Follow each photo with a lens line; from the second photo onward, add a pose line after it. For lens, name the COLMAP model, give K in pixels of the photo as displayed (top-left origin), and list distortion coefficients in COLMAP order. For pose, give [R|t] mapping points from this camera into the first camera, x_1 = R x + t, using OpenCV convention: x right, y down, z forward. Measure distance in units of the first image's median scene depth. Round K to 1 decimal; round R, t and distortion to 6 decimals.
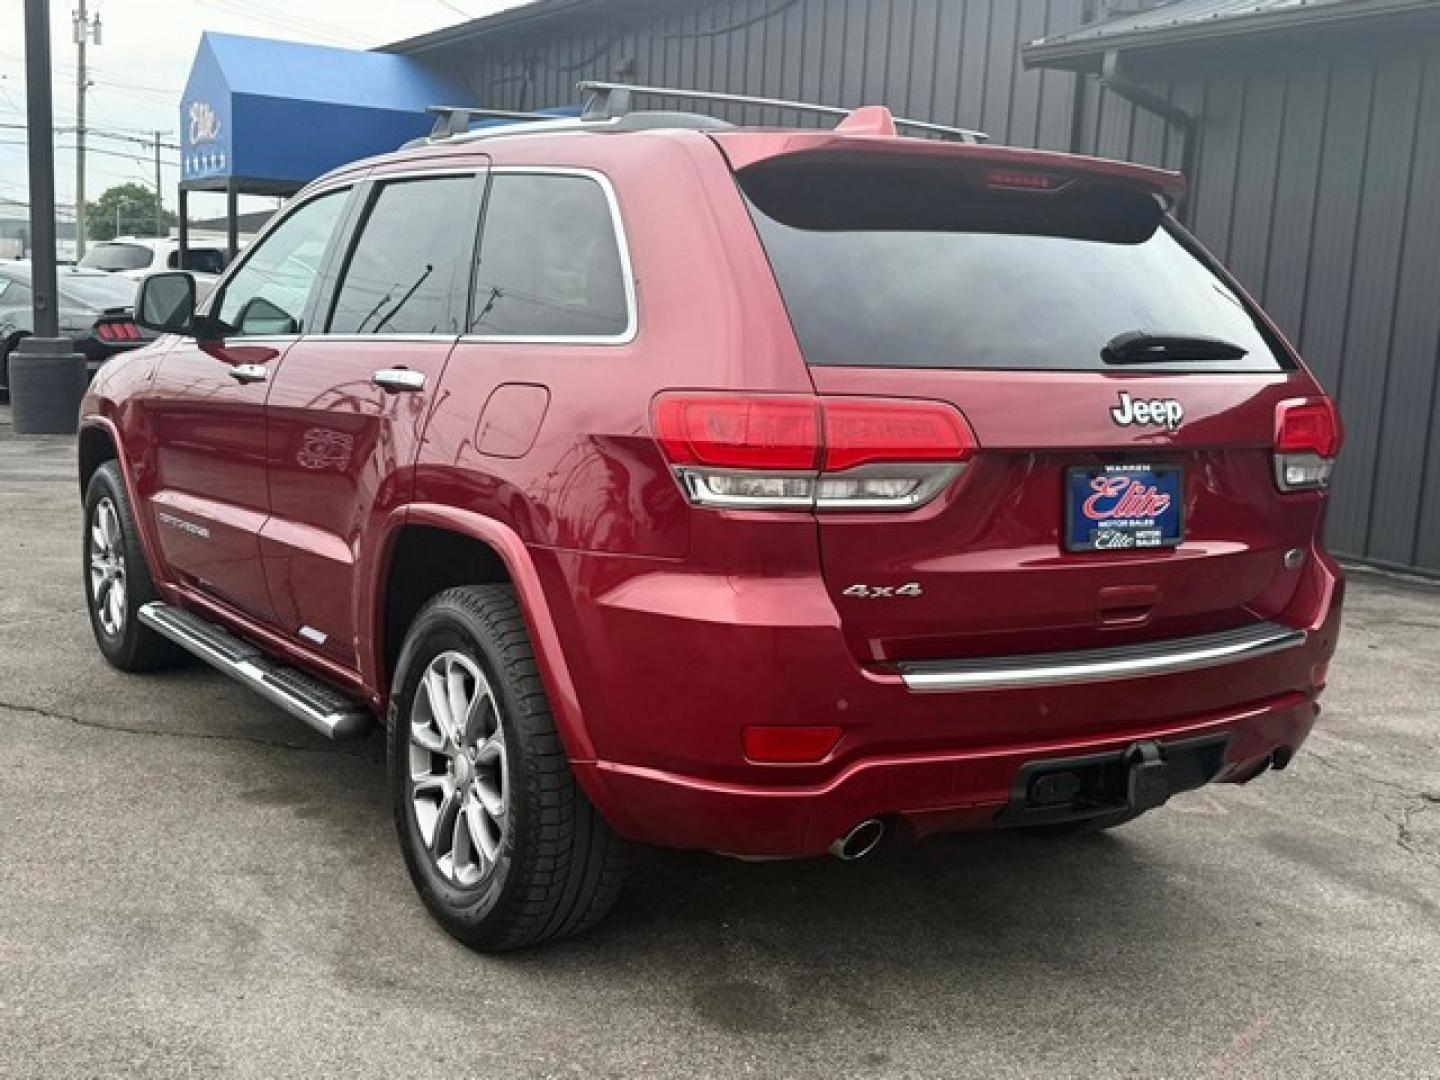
lens RADIAL K [[1586.4, 0, 727.9], [0, 1586.4, 533.8], [0, 0, 1]] dist [0.199218, -0.420052]
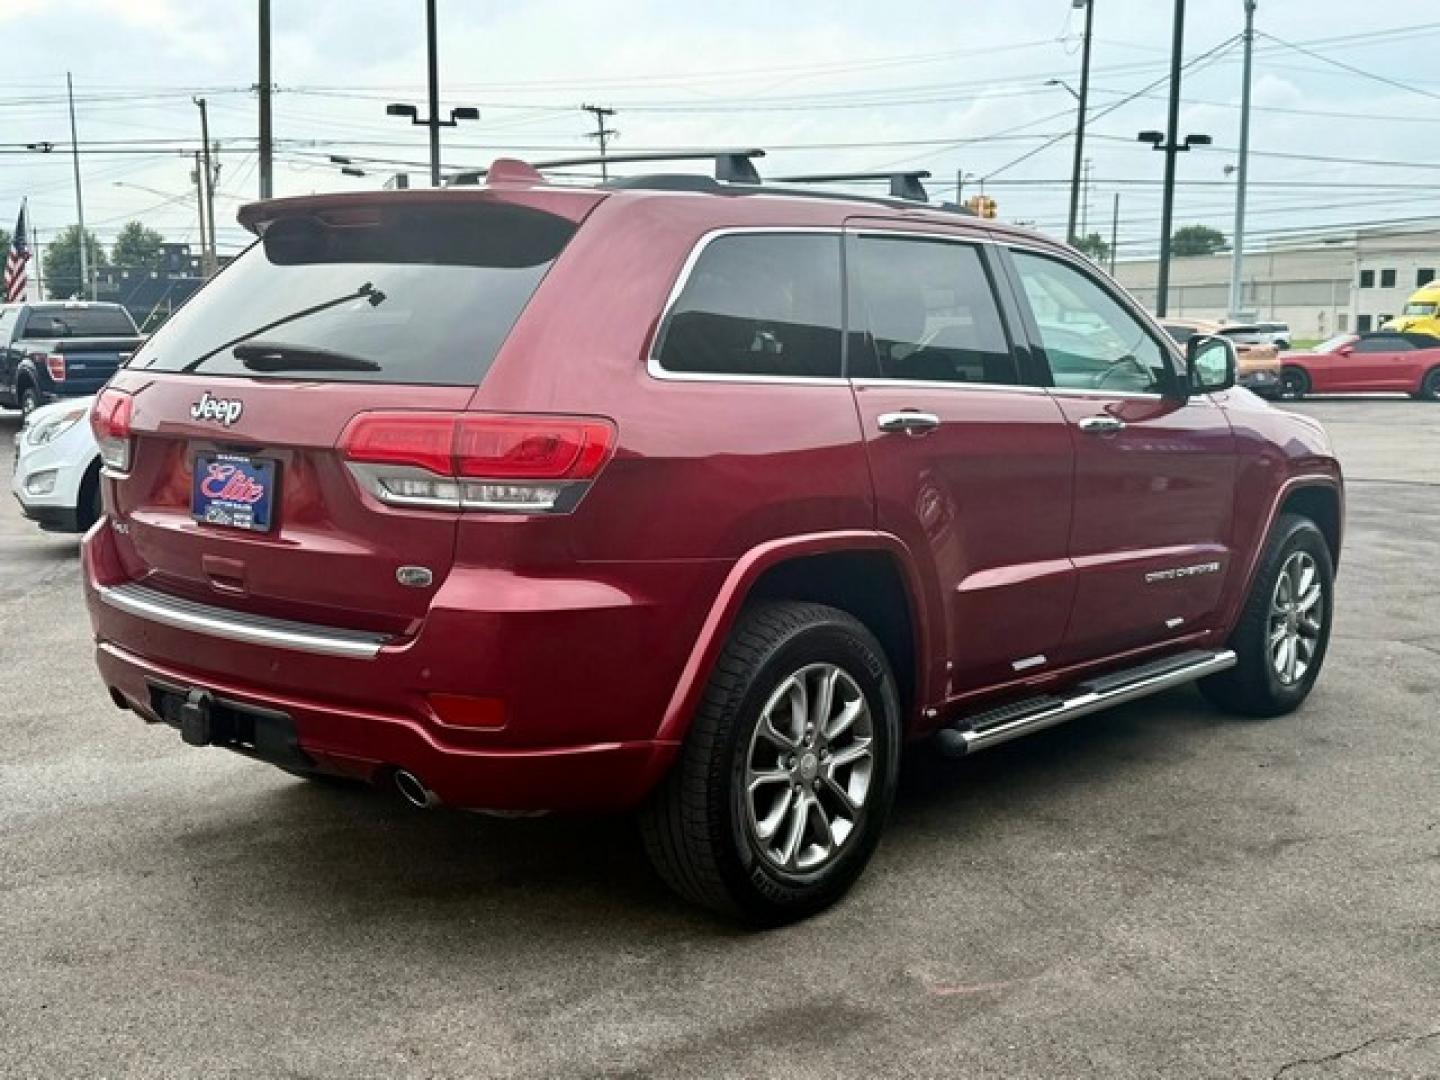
lens RADIAL K [[1586.4, 0, 727.9], [0, 1586.4, 533.8], [0, 0, 1]] dist [0.199218, -0.420052]
pose [[0.269963, 0.081285, -0.959433, 1.466881], [-0.134701, 0.989820, 0.045958, -0.088102], [0.953402, 0.116829, 0.278164, 1.010152]]
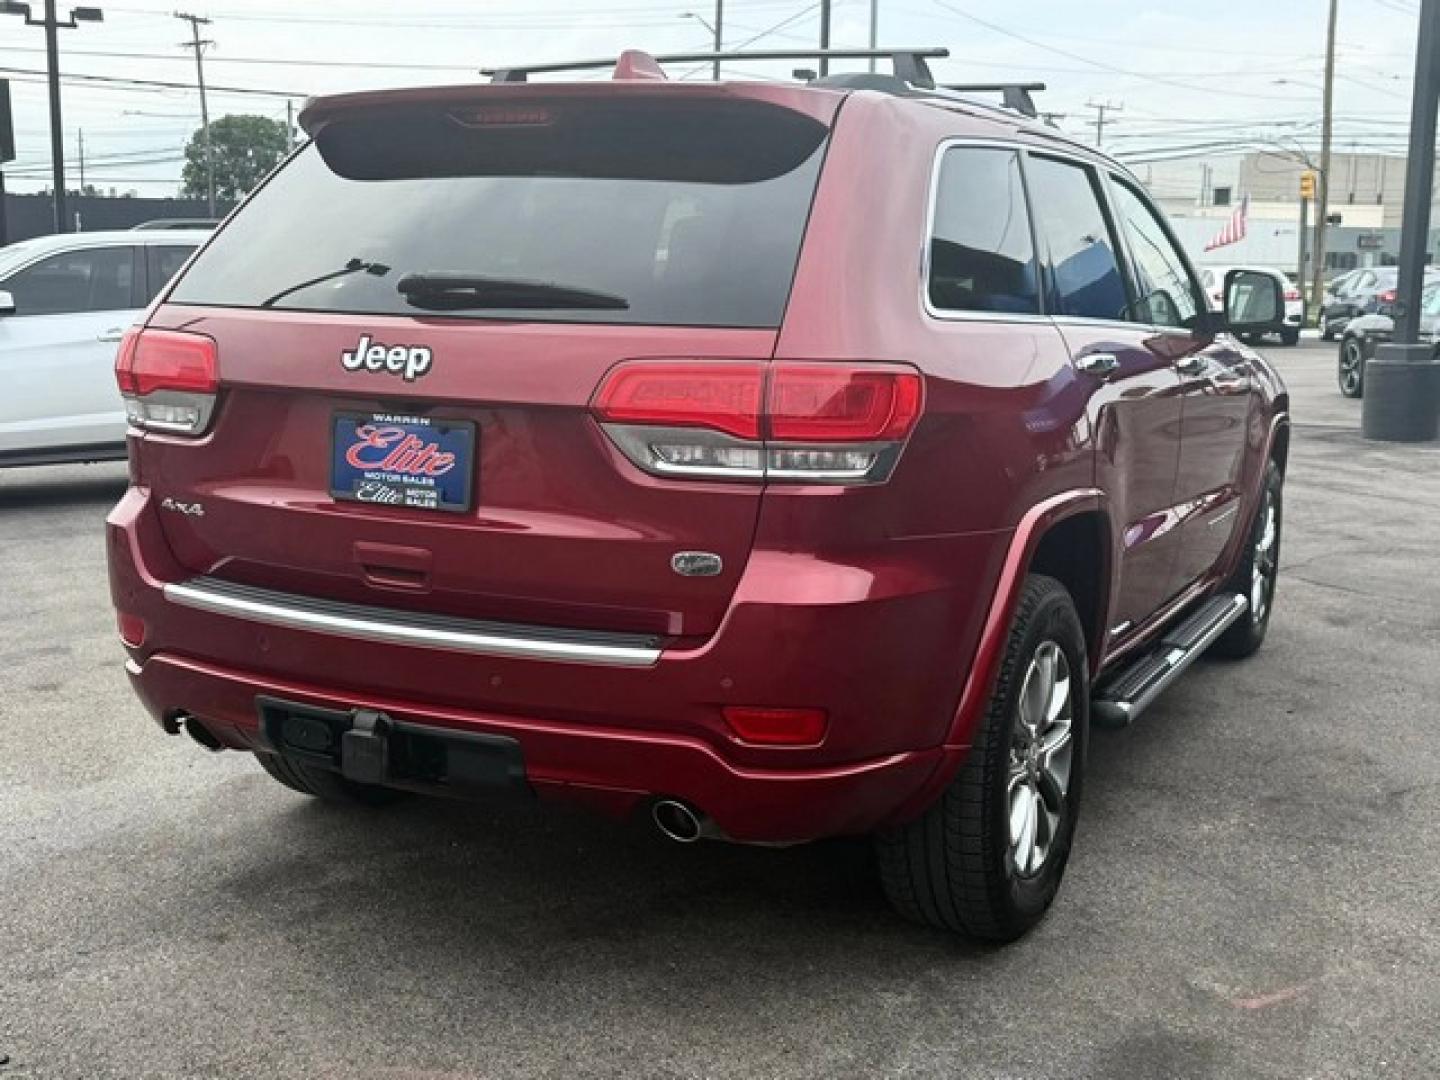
lens RADIAL K [[1586.4, 0, 727.9], [0, 1586.4, 533.8], [0, 0, 1]] dist [0.199218, -0.420052]
pose [[0.493156, 0.108210, -0.863184, 1.138628], [-0.120227, 0.991190, 0.055568, -0.048893], [0.861593, 0.076374, 0.501821, 0.692326]]
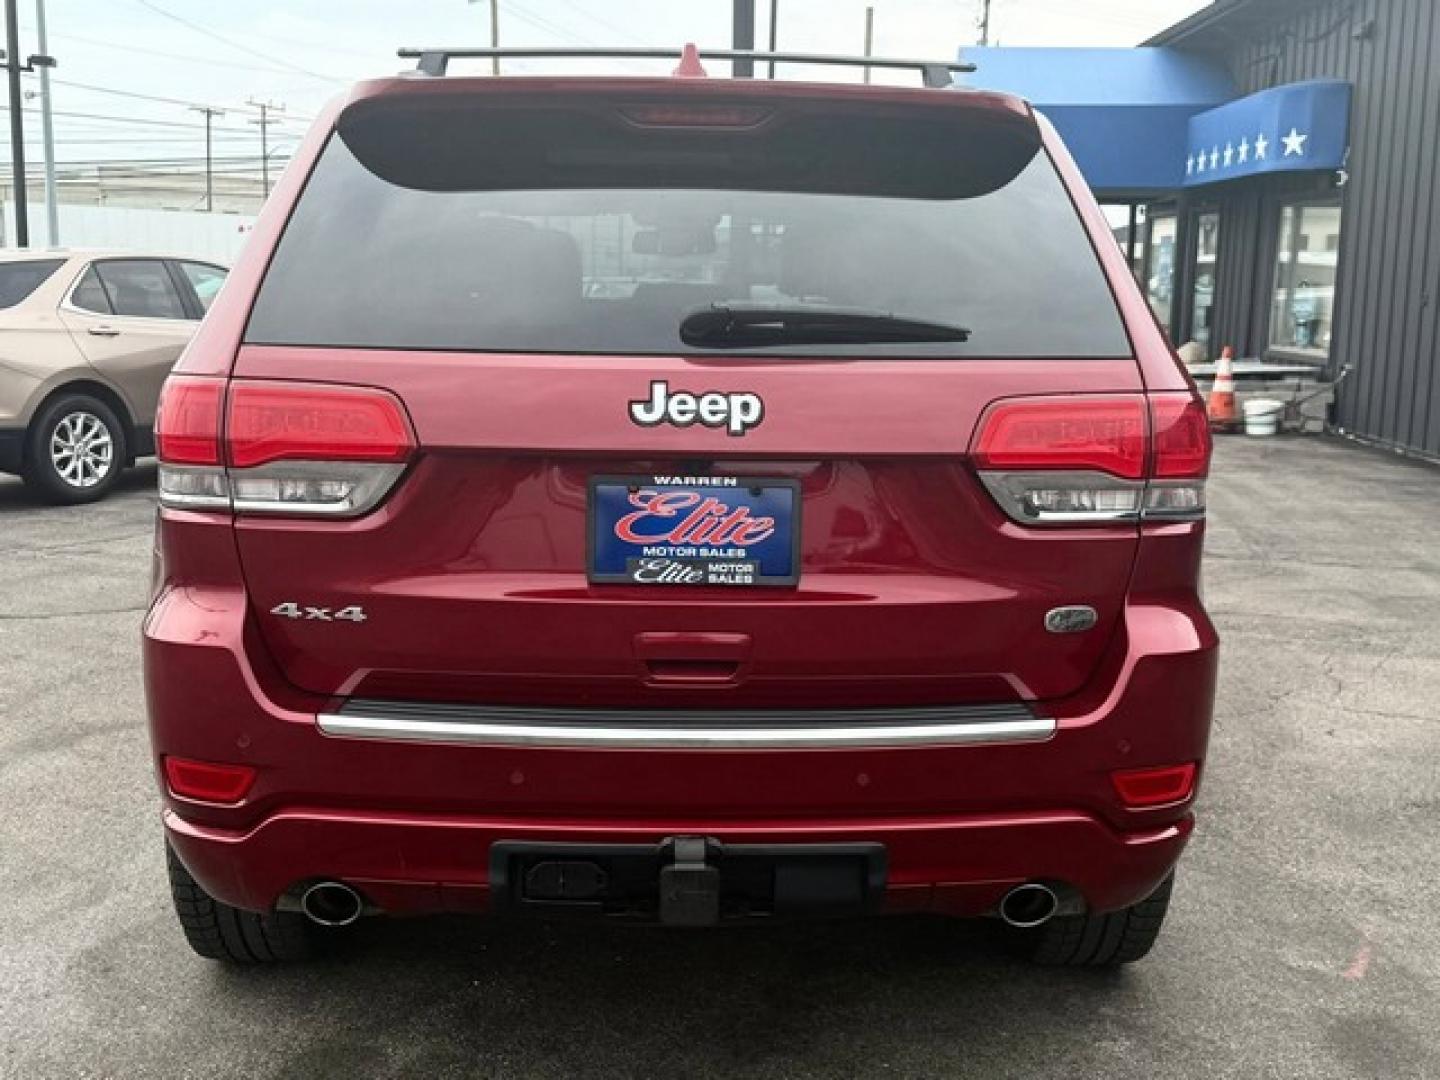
lens RADIAL K [[1586.4, 0, 727.9], [0, 1586.4, 533.8], [0, 0, 1]] dist [0.199218, -0.420052]
pose [[0.850221, 0.051922, -0.523859, 0.656096], [-0.054732, 0.998450, 0.010131, -0.023763], [0.523573, 0.020058, 0.851744, 0.351960]]
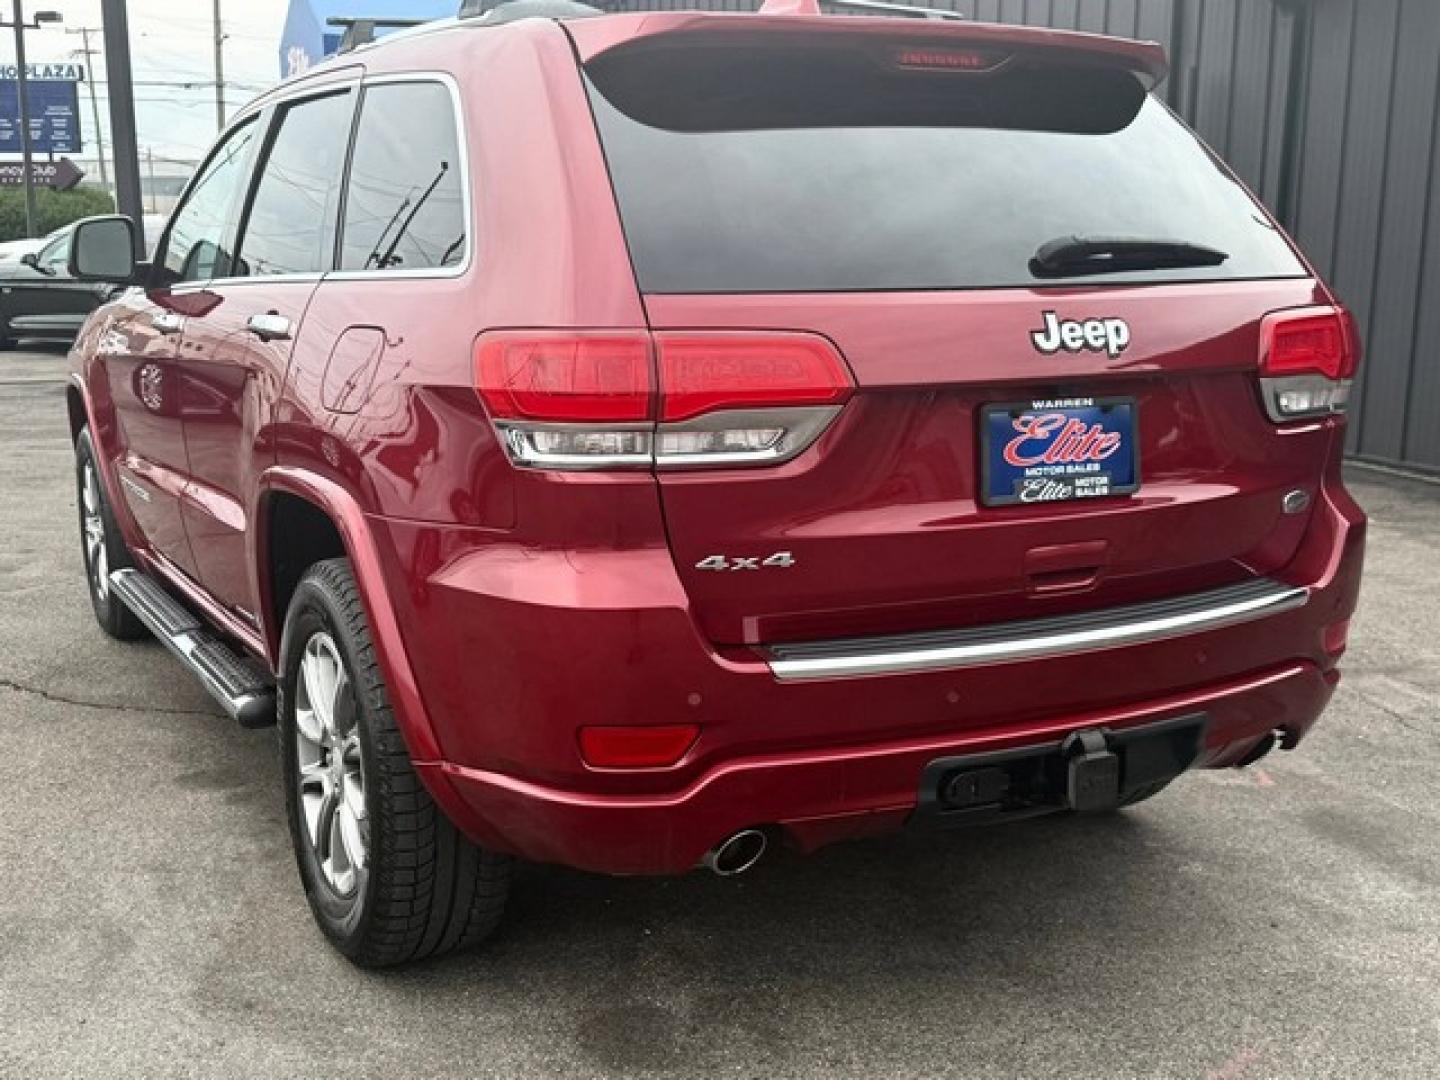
lens RADIAL K [[1591.1, 0, 720.0], [0, 1591.1, 540.0], [0, 0, 1]] dist [0.189459, -0.389782]
pose [[0.994716, -0.024295, -0.099744, 0.151980], [0.028894, 0.998572, 0.044929, -0.012566], [0.098511, -0.047574, 0.993998, 0.149935]]
